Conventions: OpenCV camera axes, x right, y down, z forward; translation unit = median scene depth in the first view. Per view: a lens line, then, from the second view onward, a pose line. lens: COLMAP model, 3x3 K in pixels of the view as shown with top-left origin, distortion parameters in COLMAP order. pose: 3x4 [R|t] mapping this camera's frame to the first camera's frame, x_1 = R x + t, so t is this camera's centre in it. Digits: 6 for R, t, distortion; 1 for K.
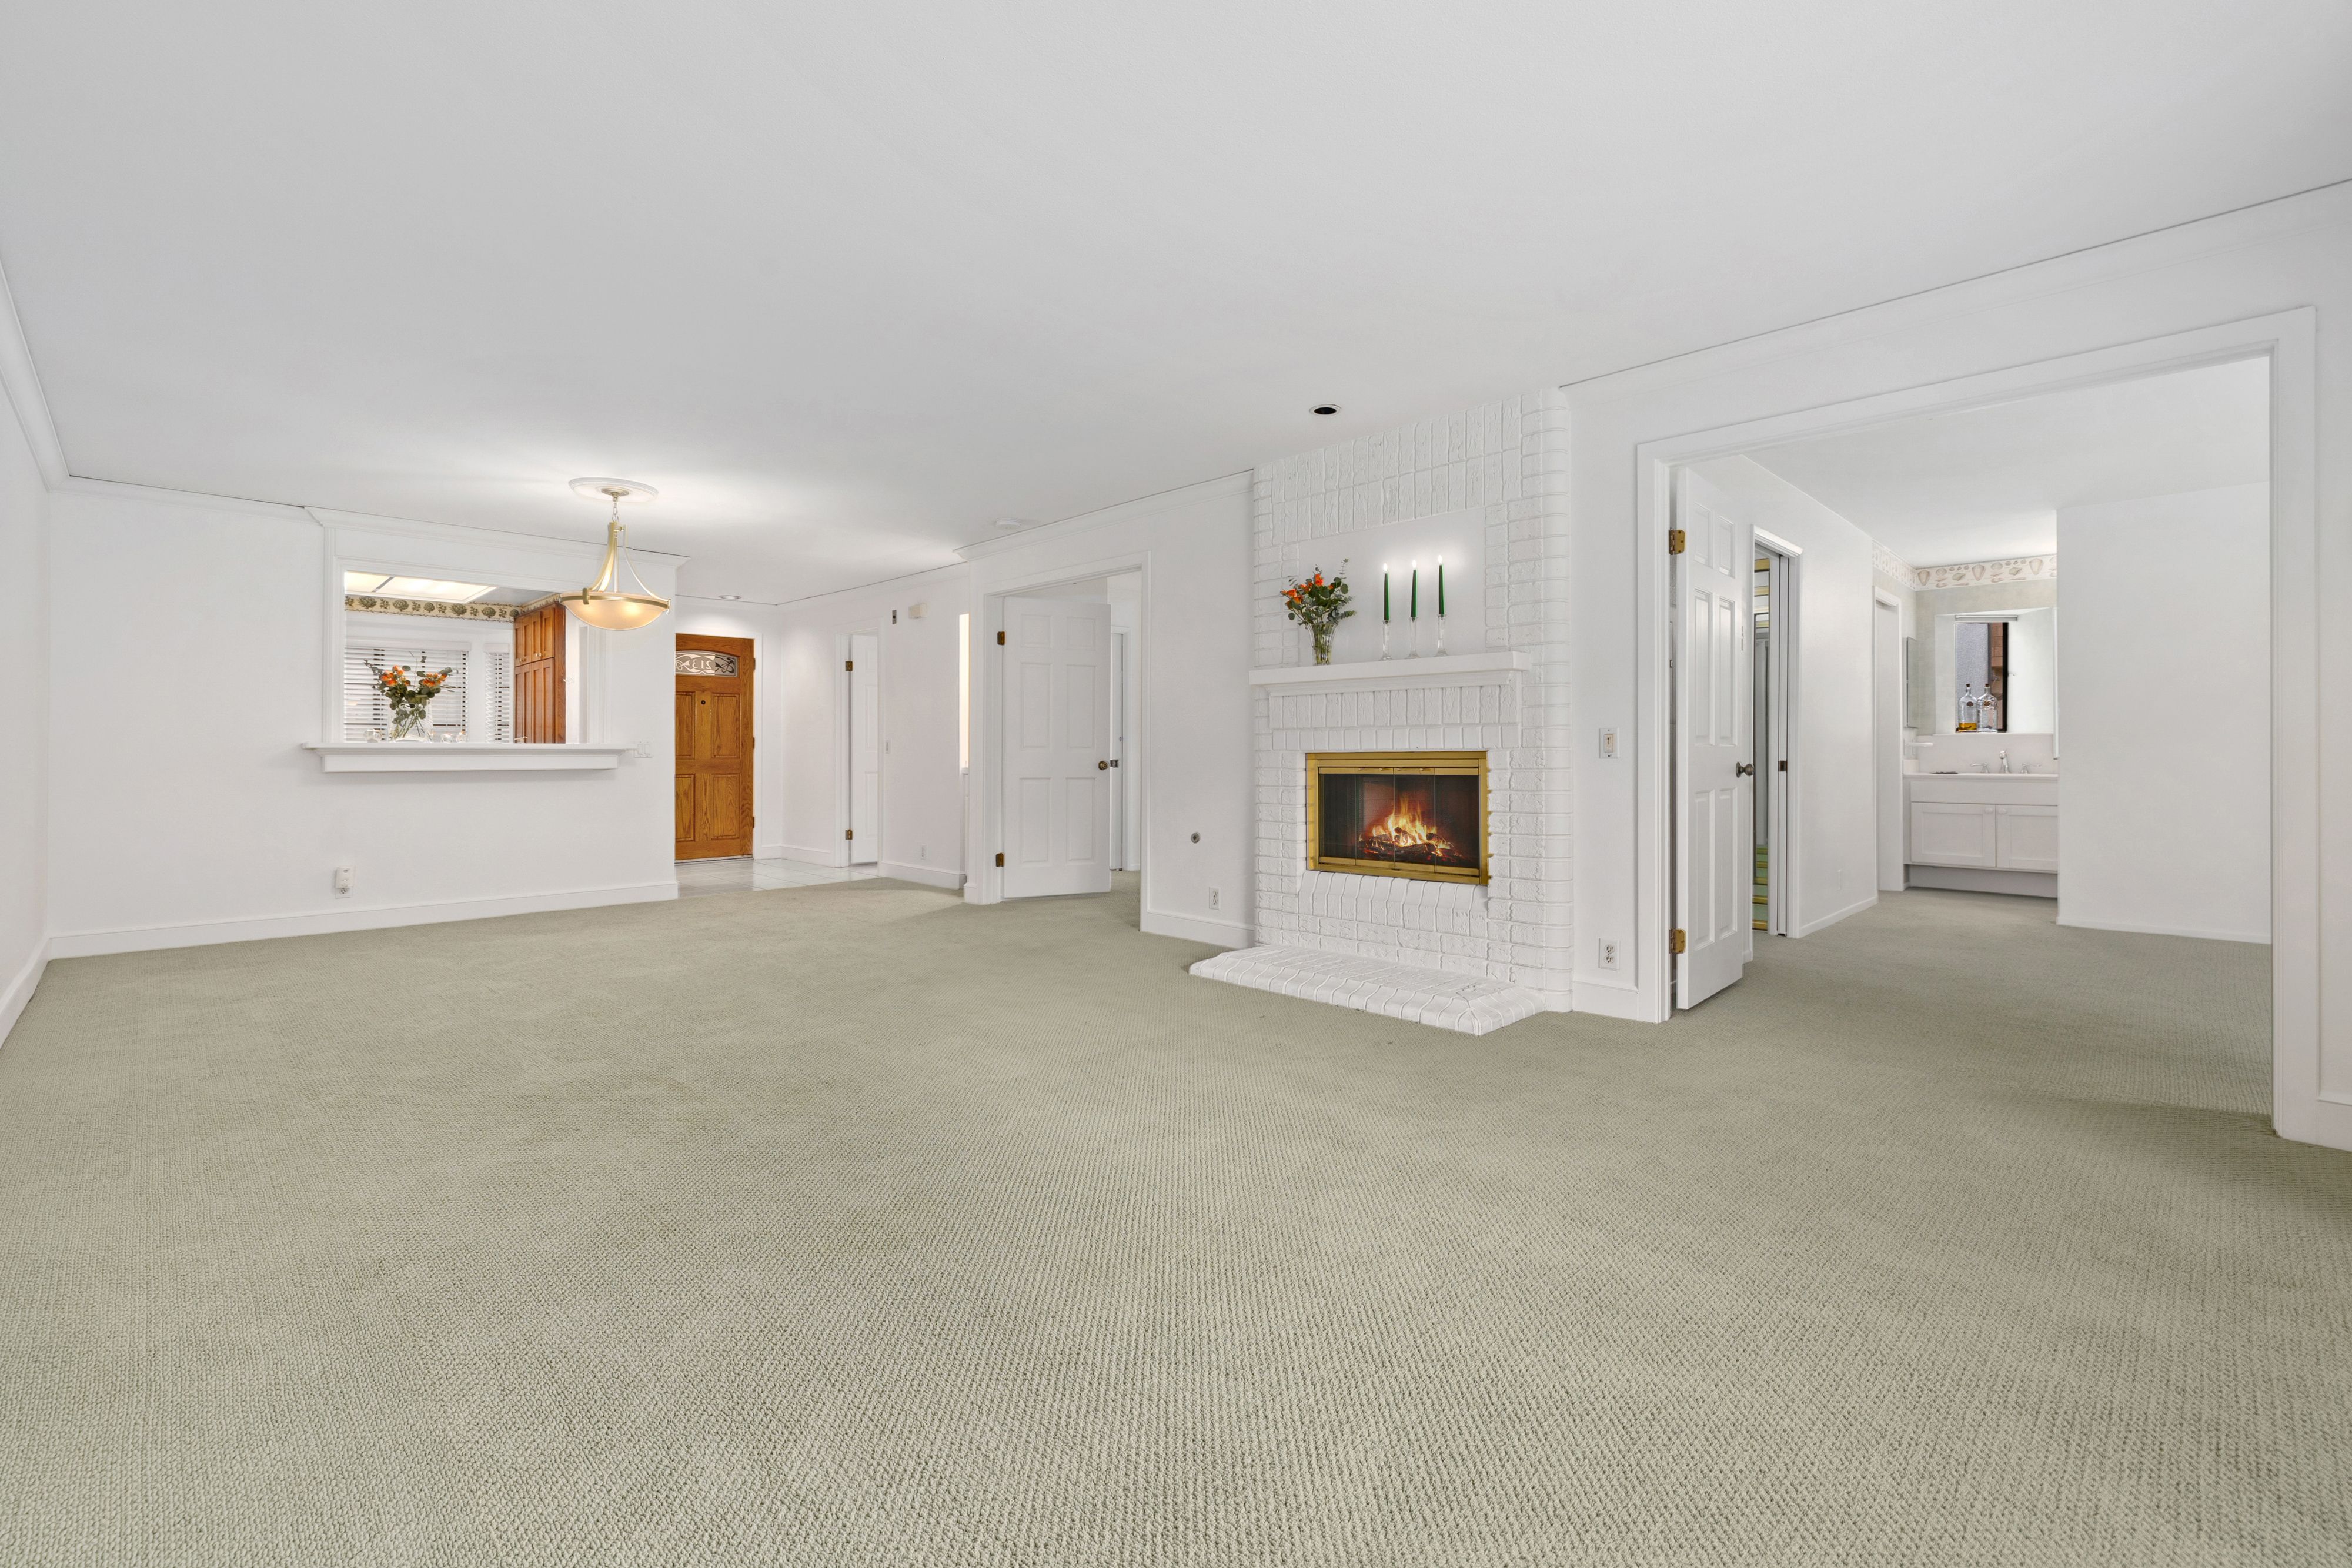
lens RADIAL K [[1022.3, 0, 1167.7], [0, 1022.3, 762.0], [0, 0, 1]] dist [0.000844, 0.000218]
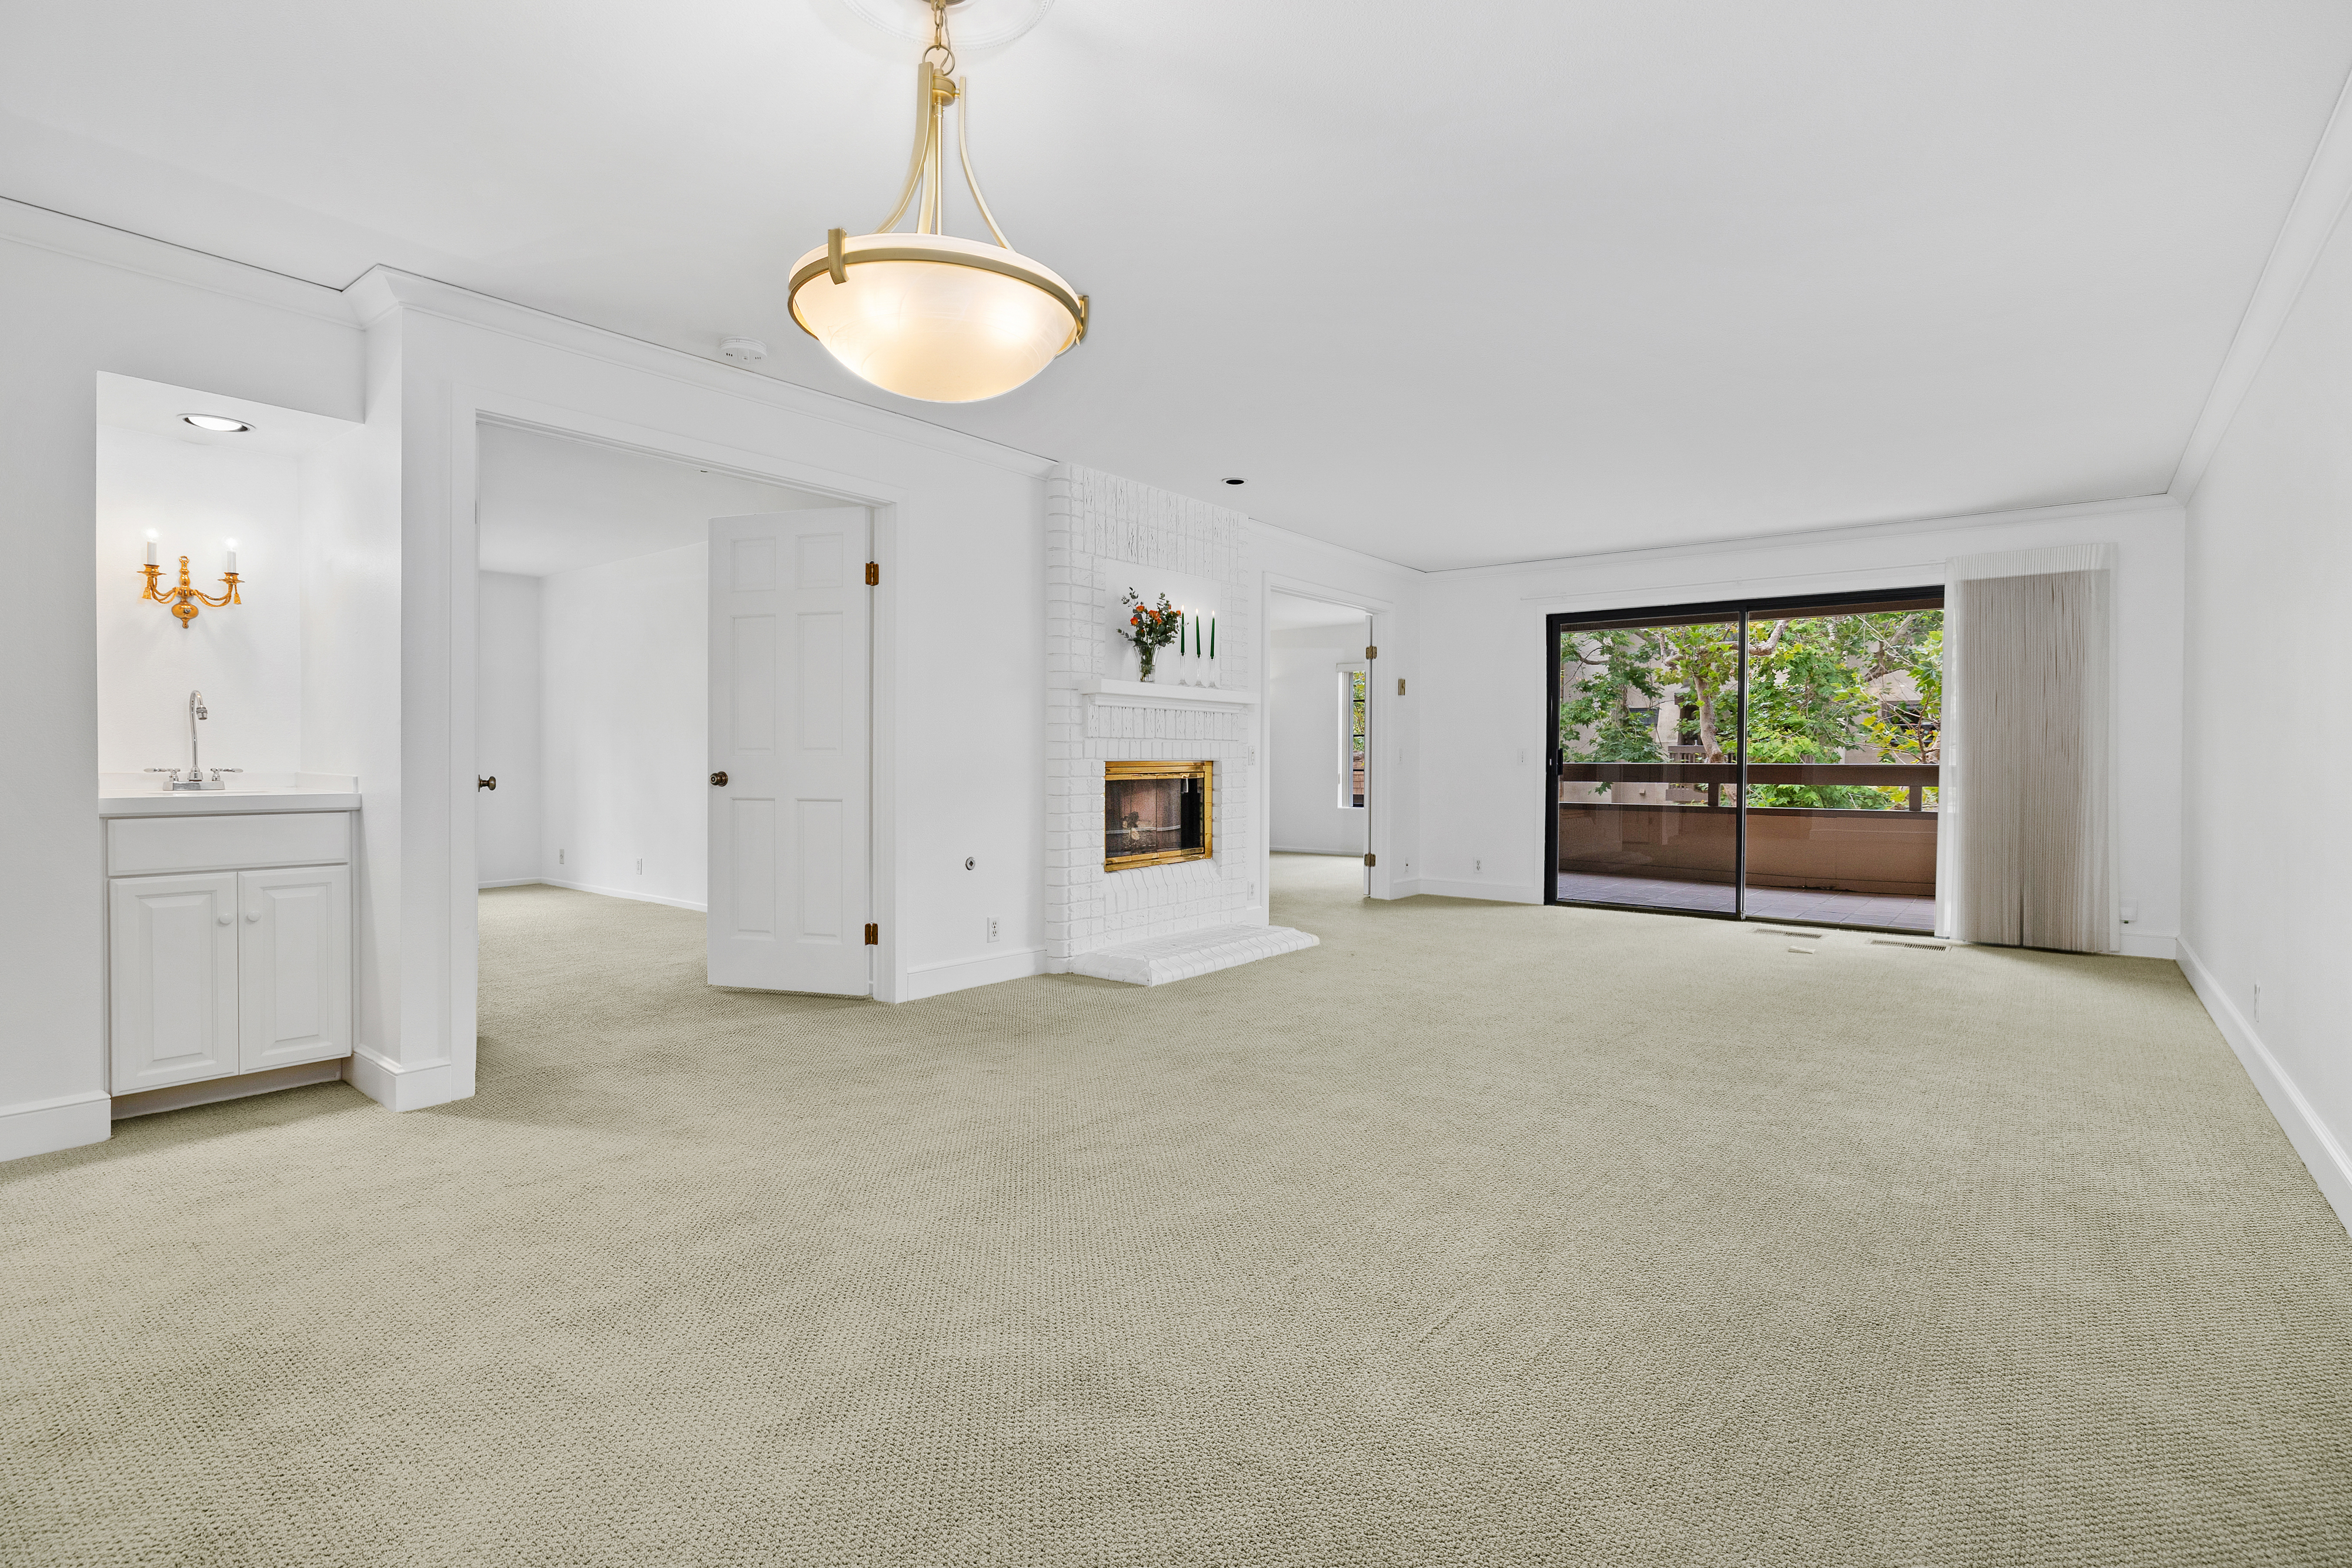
lens RADIAL K [[1156.9, 0, 1180.7], [0, 1156.9, 775.5], [0, 0, 1]] dist [-0.008977, 0.000213]
pose [[-0.145097, -0.014280, 0.989314, -0.942537], [0.002177, 0.999889, 0.014752, -0.010469], [-0.989415, 0.004295, -0.145050, 0.987974]]
